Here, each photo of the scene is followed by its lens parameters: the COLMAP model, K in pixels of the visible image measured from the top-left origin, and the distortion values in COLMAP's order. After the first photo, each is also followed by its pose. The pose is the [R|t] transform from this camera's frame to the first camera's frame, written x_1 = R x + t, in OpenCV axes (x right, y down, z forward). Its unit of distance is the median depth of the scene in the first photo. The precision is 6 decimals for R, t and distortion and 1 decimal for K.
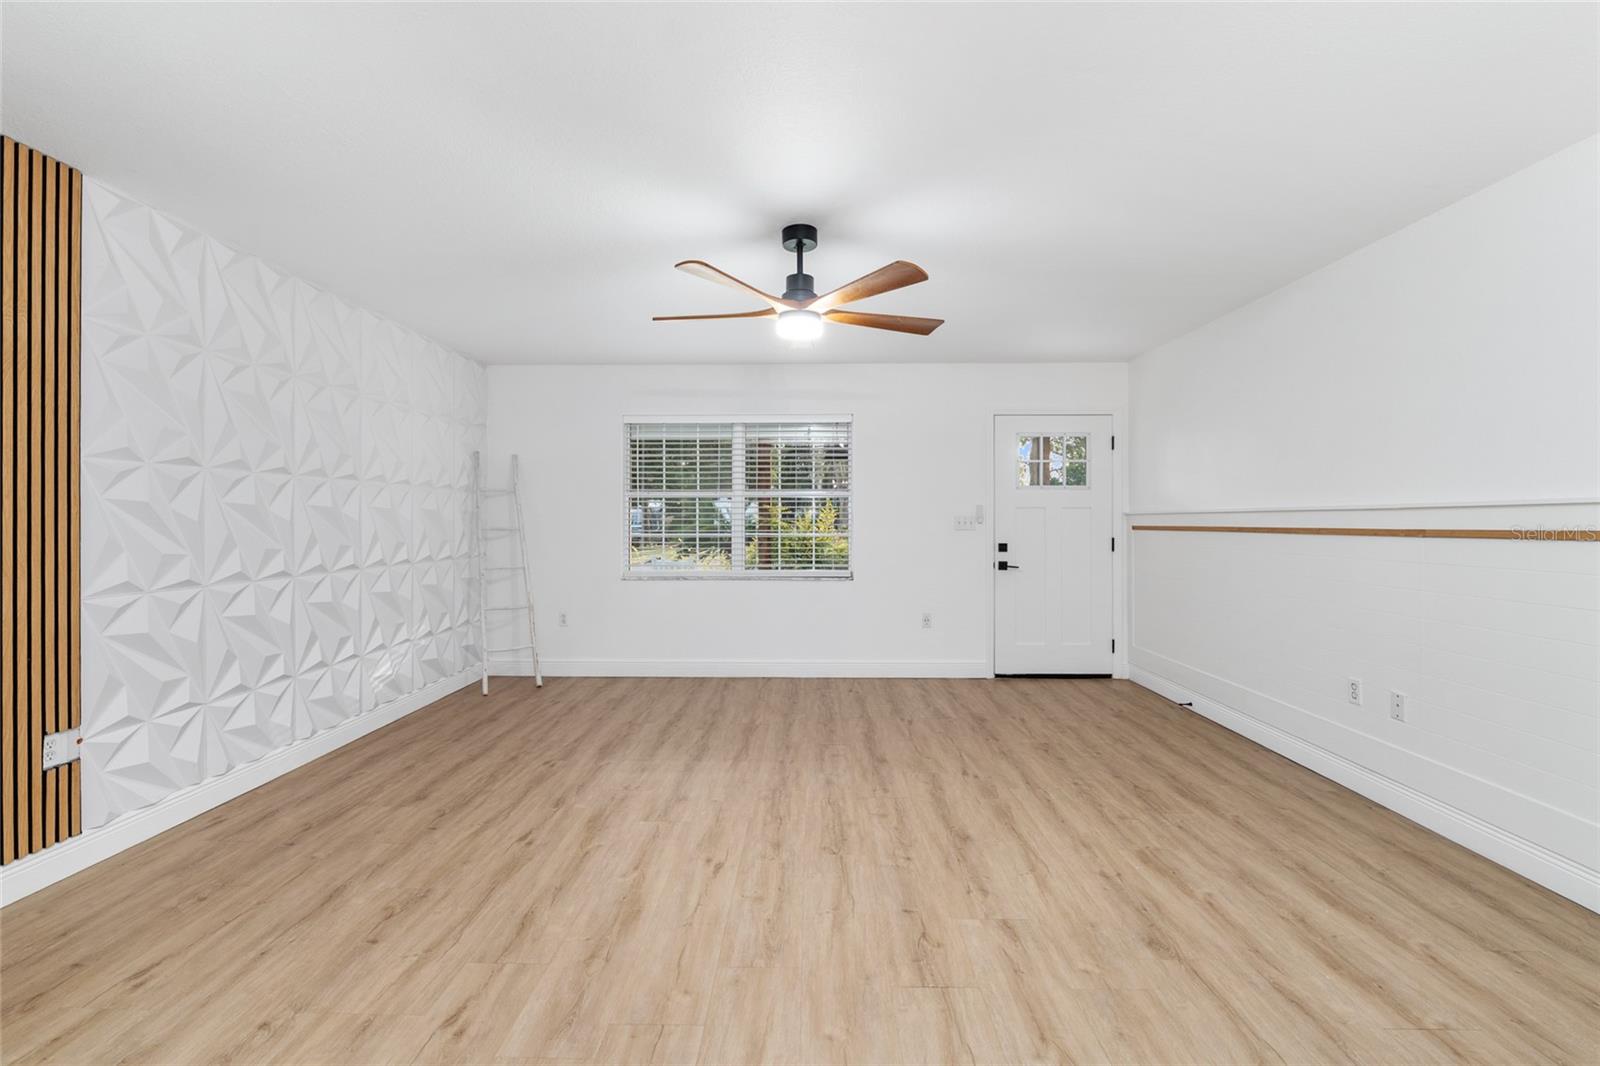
lens RADIAL K [[617.2, 0, 791.2], [0, 617.2, 526.4], [0, 0, 1]] dist [-0.002055, -0.000259]
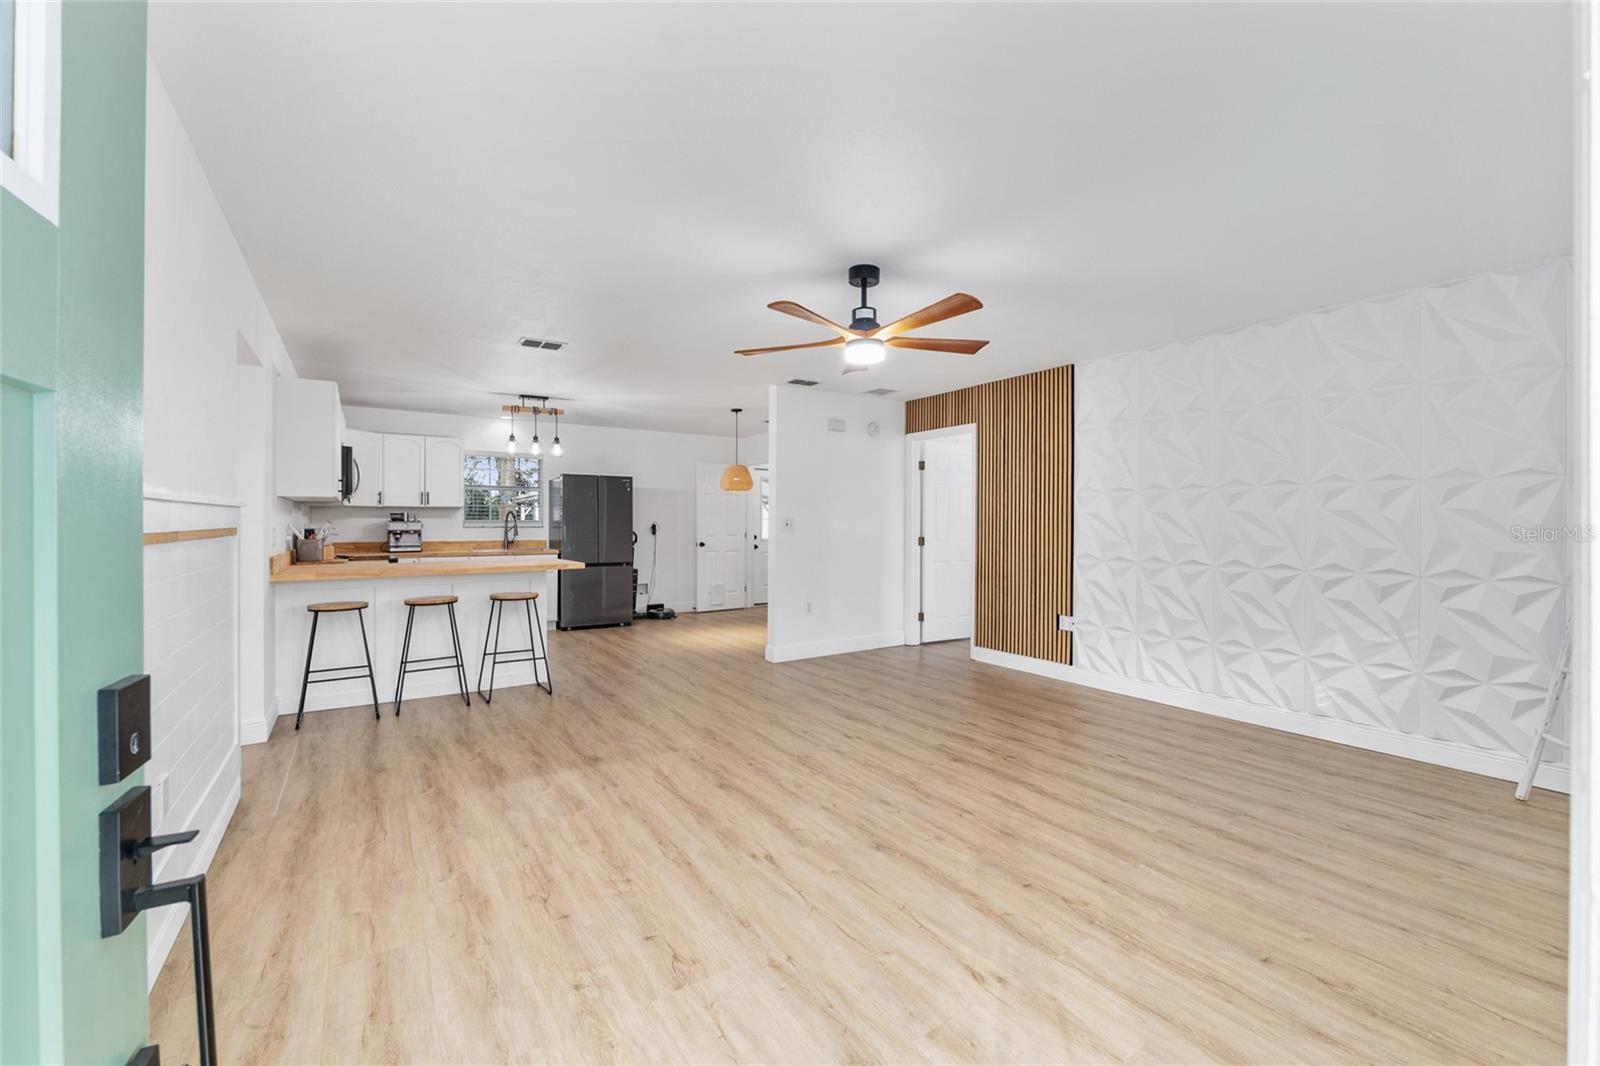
lens RADIAL K [[617.2, 0, 795.5], [0, 617.2, 525.7], [0, 0, 1]] dist [-0.002055, -0.000259]
pose [[-0.793848, 0.000336, -0.608116, 0.726739], [-0.006527, 0.999938, 0.009073, -0.004801], [0.608081, 0.011172, -0.793796, 1.647346]]
